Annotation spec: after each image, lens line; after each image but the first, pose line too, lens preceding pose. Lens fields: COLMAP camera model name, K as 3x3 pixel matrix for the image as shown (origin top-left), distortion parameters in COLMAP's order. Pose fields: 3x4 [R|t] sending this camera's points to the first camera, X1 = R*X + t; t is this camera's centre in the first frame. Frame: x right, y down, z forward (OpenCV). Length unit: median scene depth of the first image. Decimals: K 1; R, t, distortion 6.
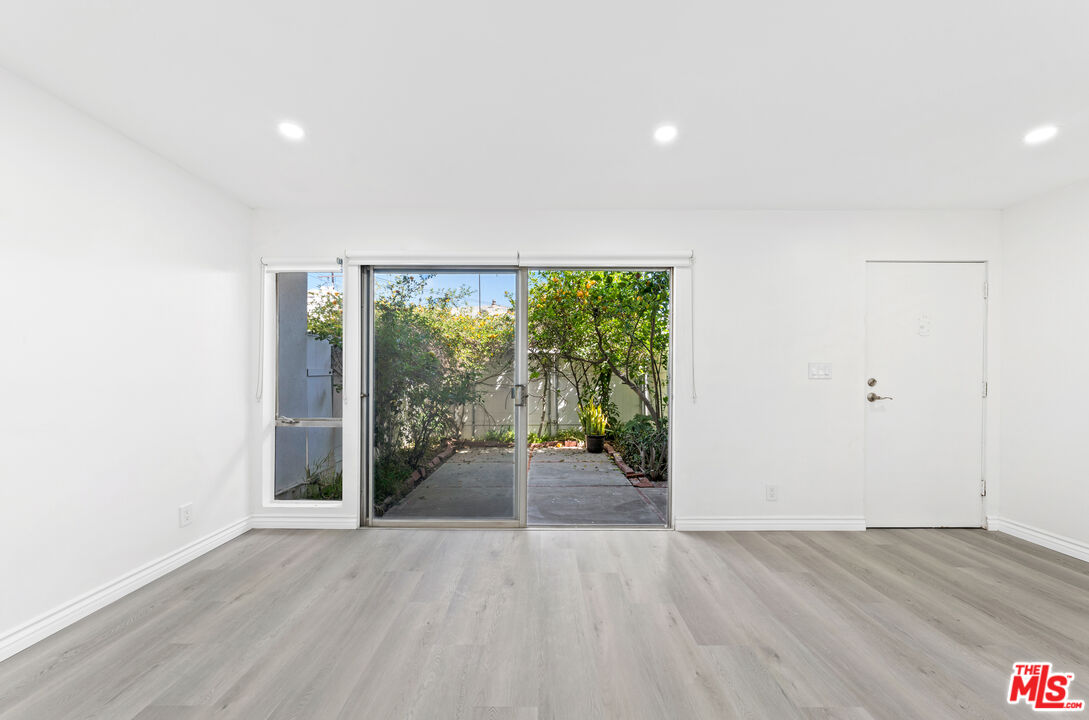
lens RADIAL K [[385.7, 0, 540.7], [0, 385.7, 371.8], [0, 0, 1]] dist [-0.001505, 0.000234]
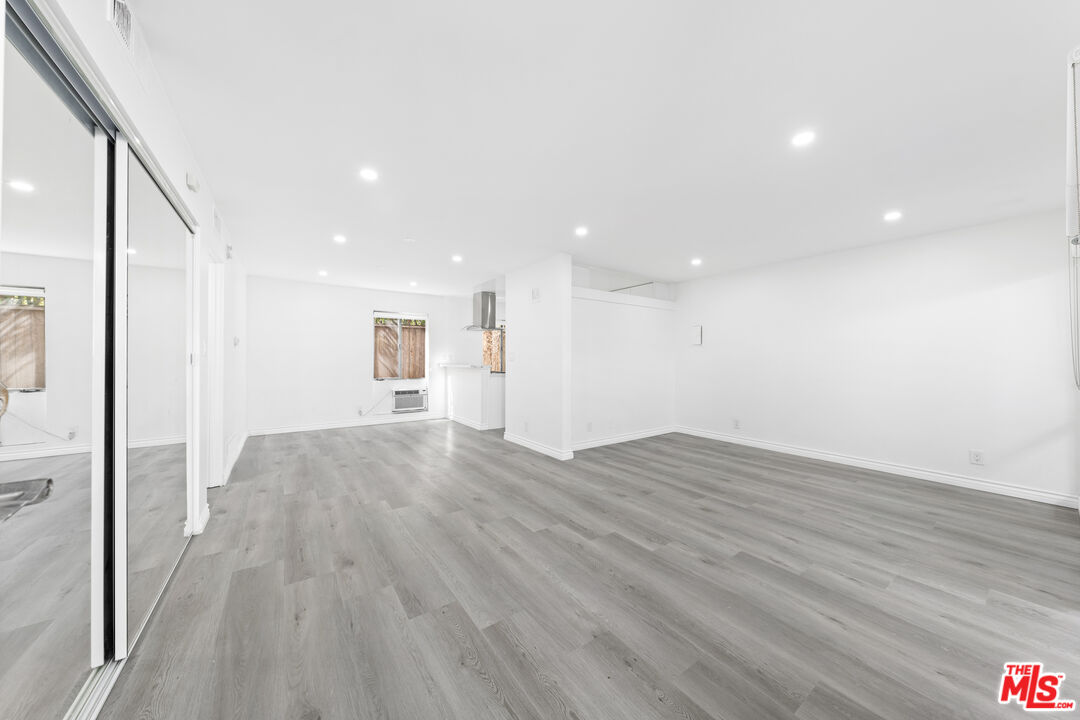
lens RADIAL K [[367.0, 0, 541.2], [0, 367.0, 355.8], [0, 0, 1]] dist [-0.001432, -0.000163]
pose [[-0.816527, -0.013466, -0.577150, 1.051634], [-0.007523, 0.999891, -0.012686, 0.010140], [0.577258, -0.006016, -0.816540, 0.983930]]
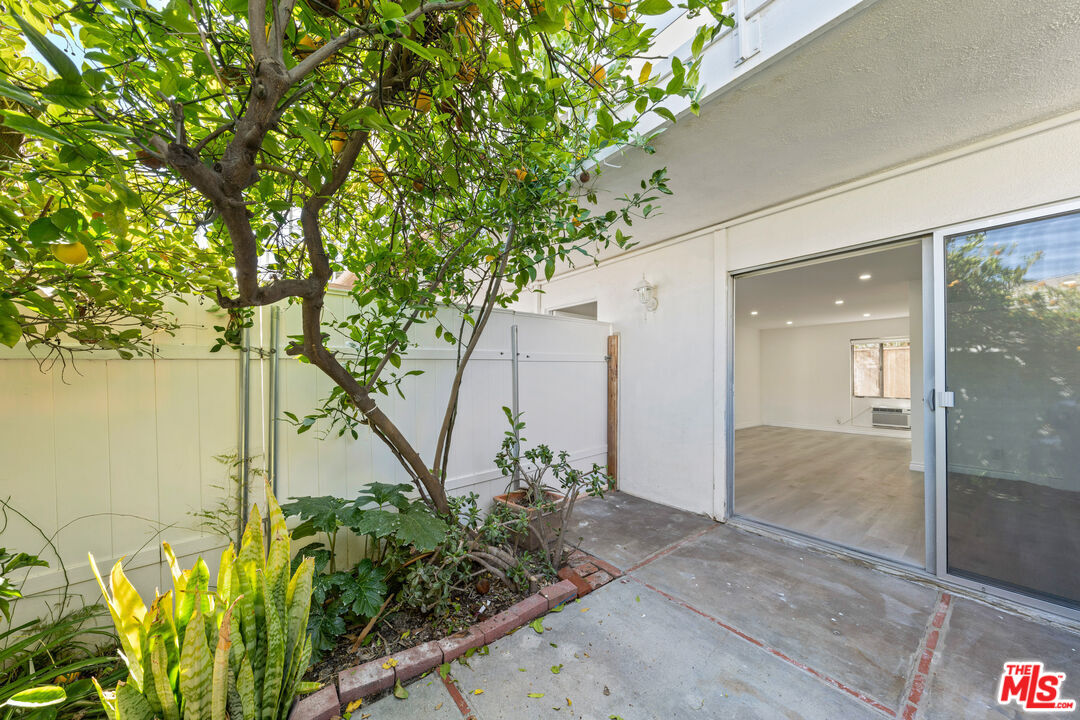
lens RADIAL K [[367.0, 0, 532.8], [0, 367.0, 370.7], [0, 0, 1]] dist [-0.001432, -0.000163]
pose [[-0.617680, 0.004049, 0.786419, -0.132418], [-0.015566, 0.999728, -0.017373, 0.029089], [-0.786275, -0.022972, -0.617449, 2.158985]]
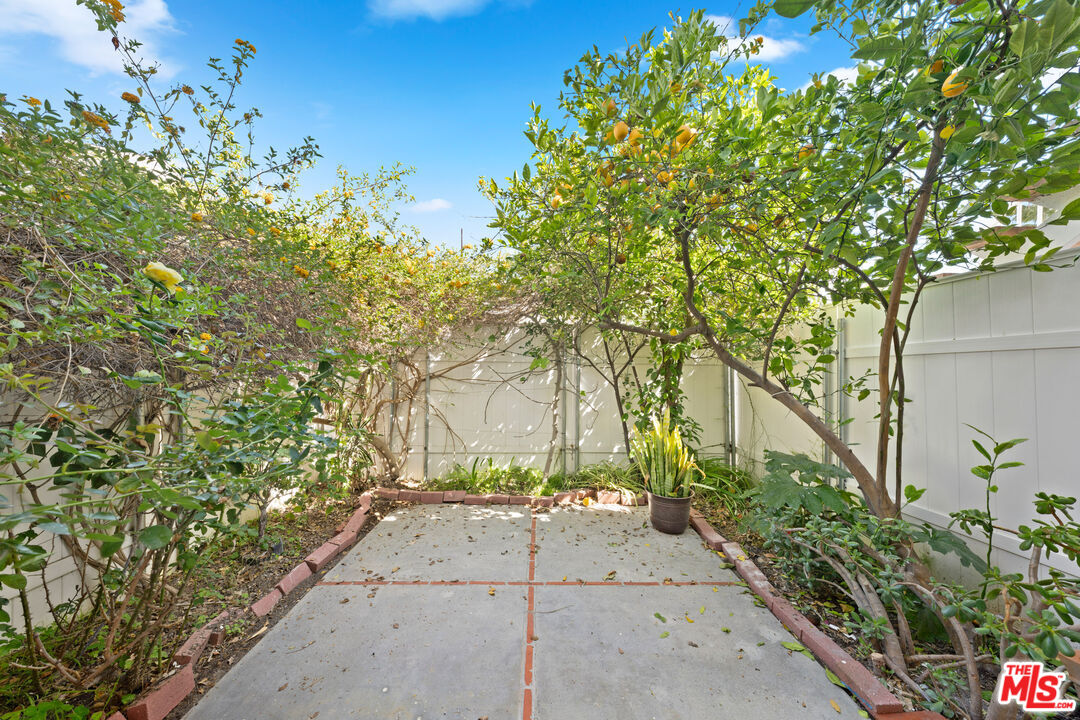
lens RADIAL K [[367.0, 0, 536.7], [0, 367.0, 356.8], [0, 0, 1]] dist [-0.001432, -0.000163]
pose [[0.999918, 0.009776, 0.008282, -0.055513], [-0.009724, 0.999933, -0.006270, 0.008043], [-0.008343, 0.006189, 0.999946, 1.183051]]
